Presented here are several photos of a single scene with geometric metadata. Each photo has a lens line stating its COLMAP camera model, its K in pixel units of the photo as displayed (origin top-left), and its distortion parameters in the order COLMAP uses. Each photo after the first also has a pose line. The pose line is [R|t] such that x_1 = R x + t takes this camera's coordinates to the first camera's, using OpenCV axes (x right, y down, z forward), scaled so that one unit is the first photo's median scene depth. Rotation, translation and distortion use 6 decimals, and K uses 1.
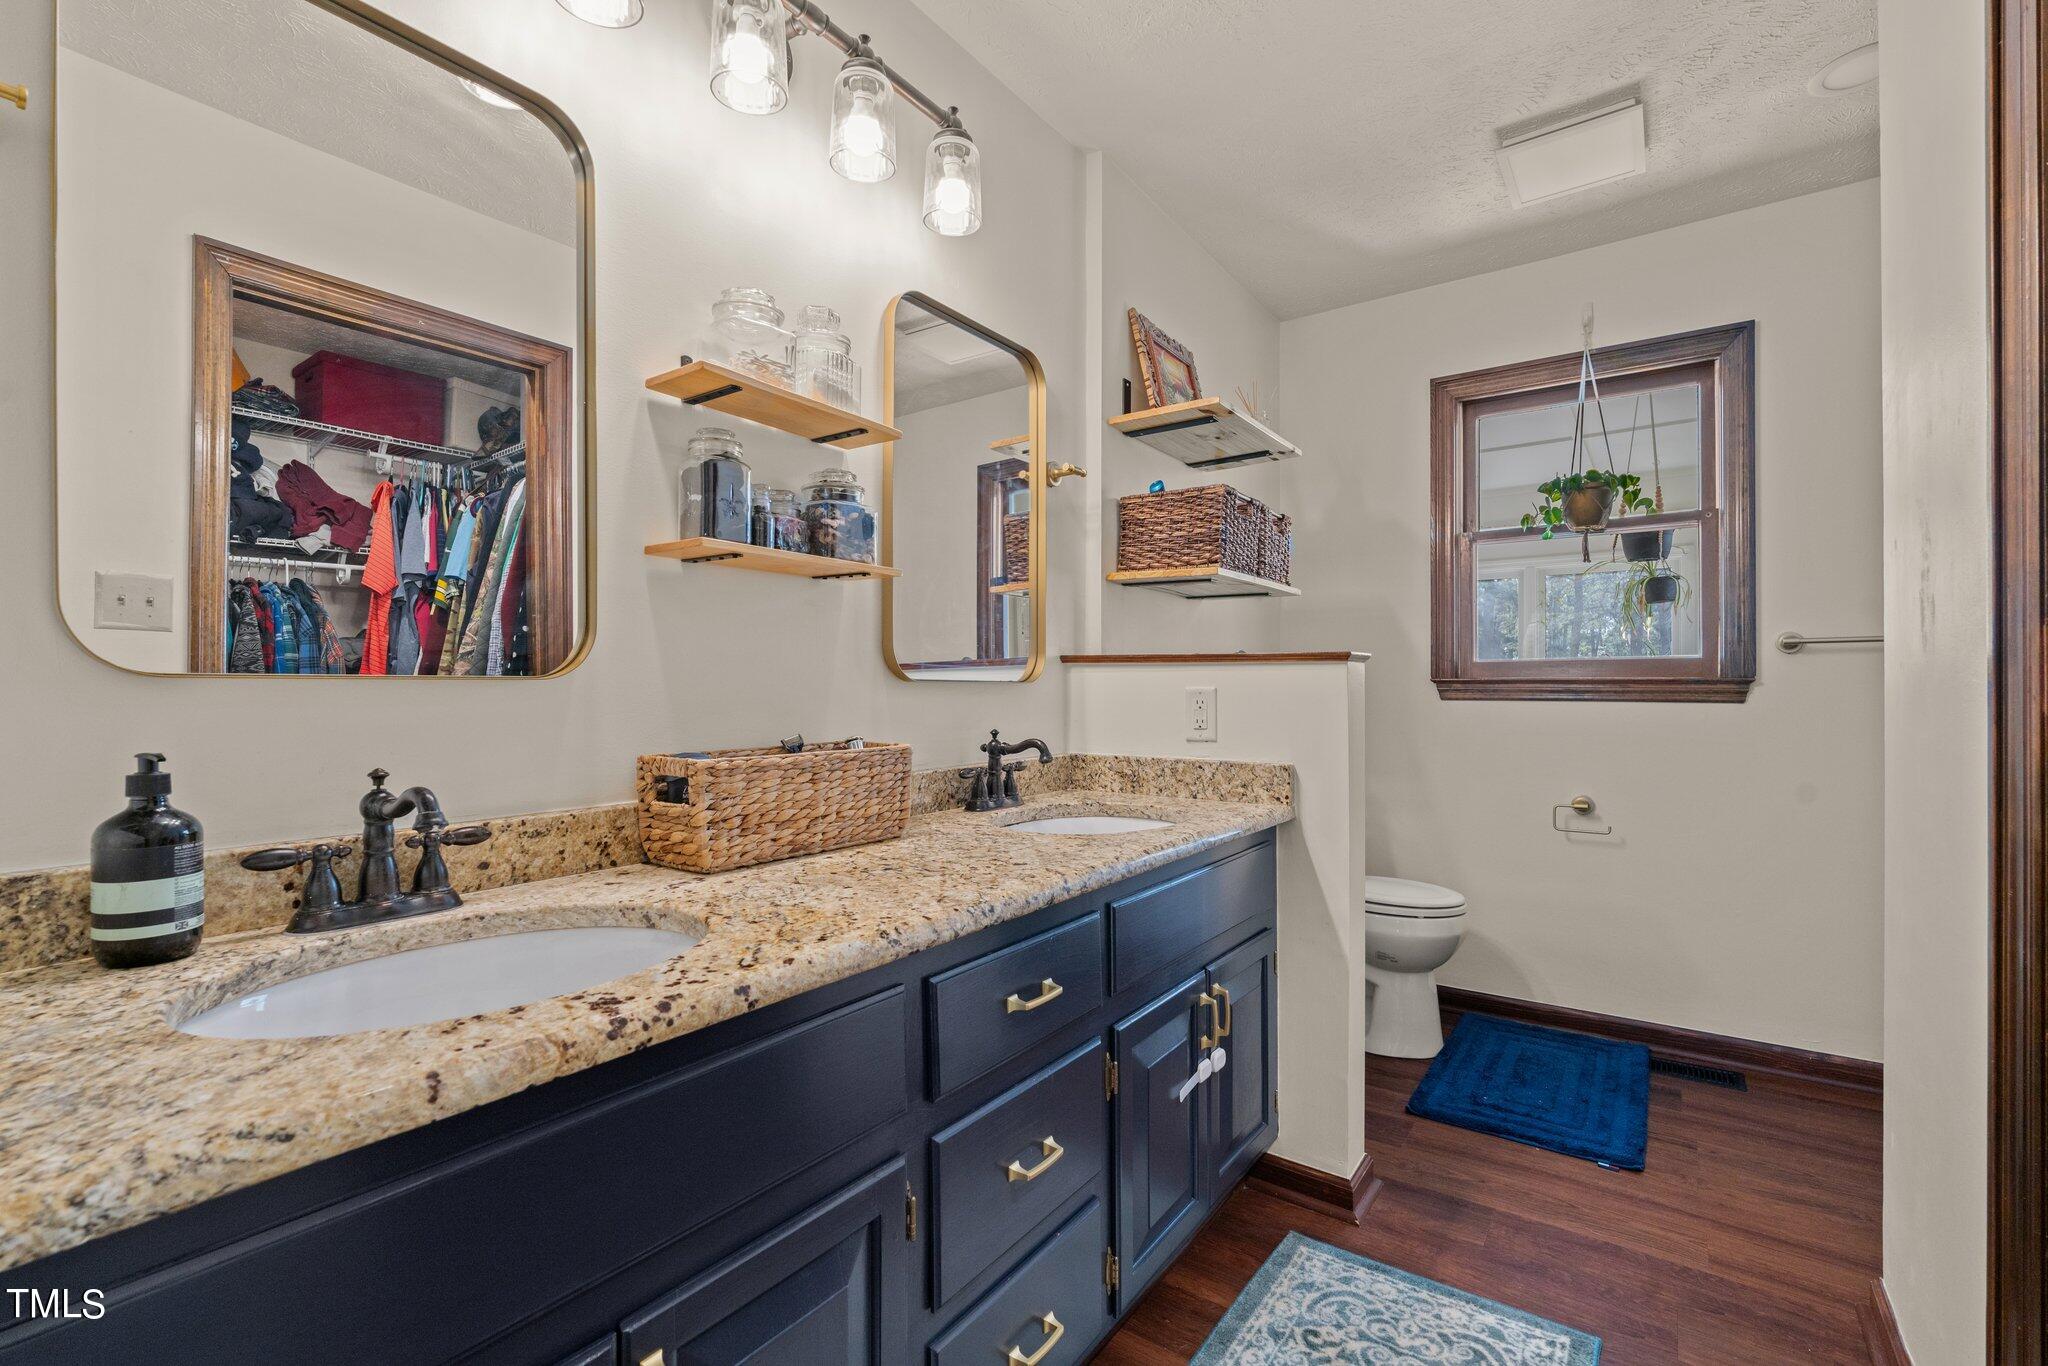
lens RADIAL K [[902.4, 0, 1027.9], [0, 902.4, 683.0], [0, 0, 1]] dist [-0.005252, 0.000127]
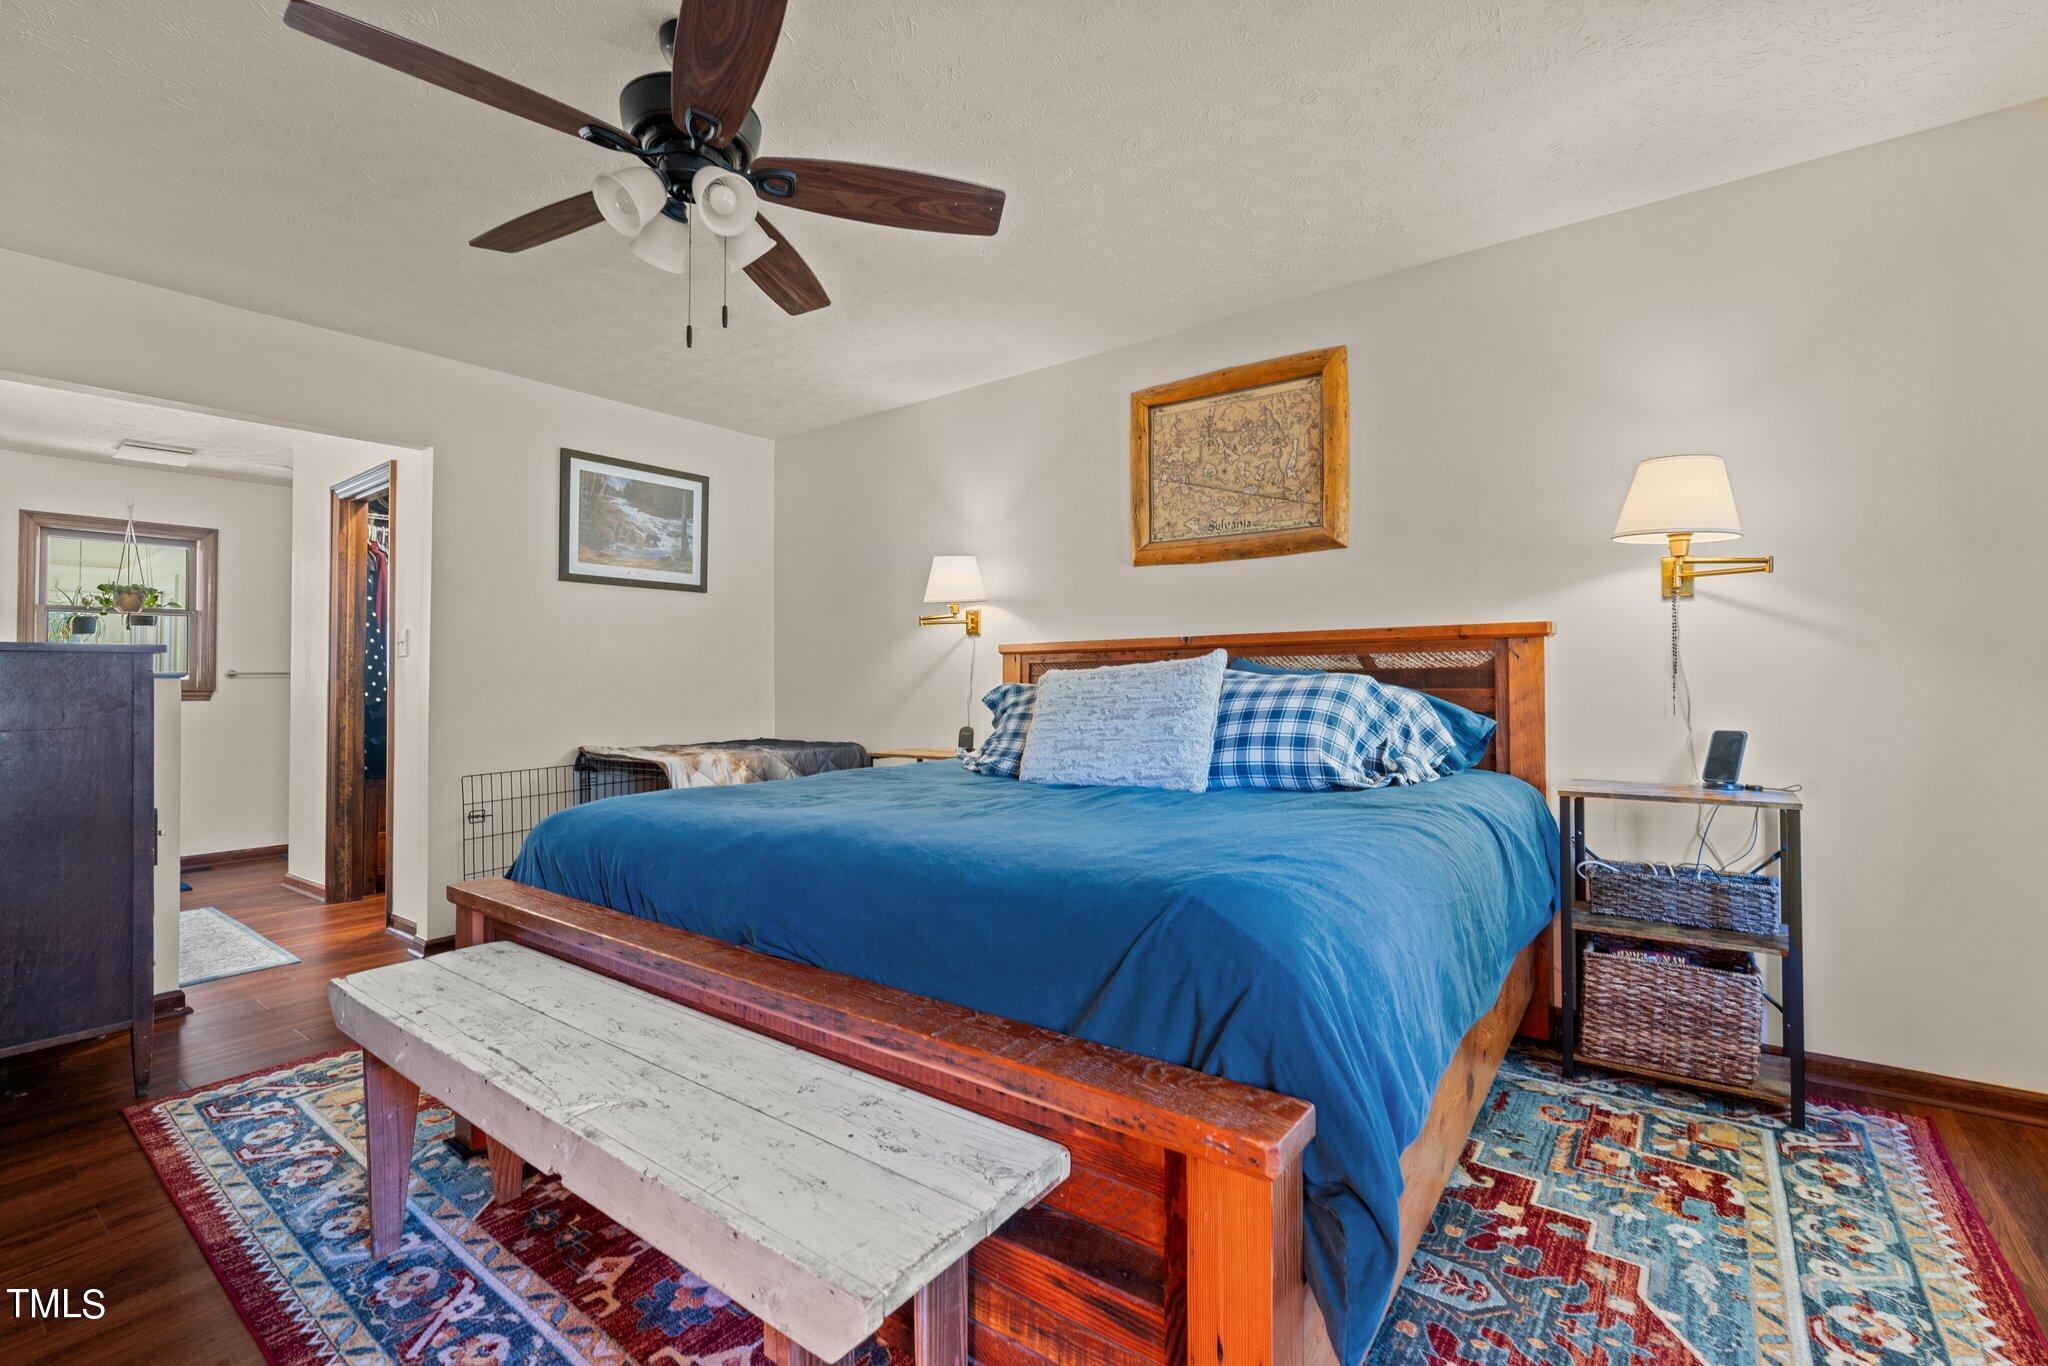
lens RADIAL K [[902.4, 0, 1026.4], [0, 902.4, 673.6], [0, 0, 1]] dist [-0.005252, 0.000127]
pose [[0.029400, 0.005756, 0.999551, -1.253688], [-0.001868, 0.999982, -0.005704, -0.033509], [-0.999566, -0.001700, 0.029410, -0.985820]]
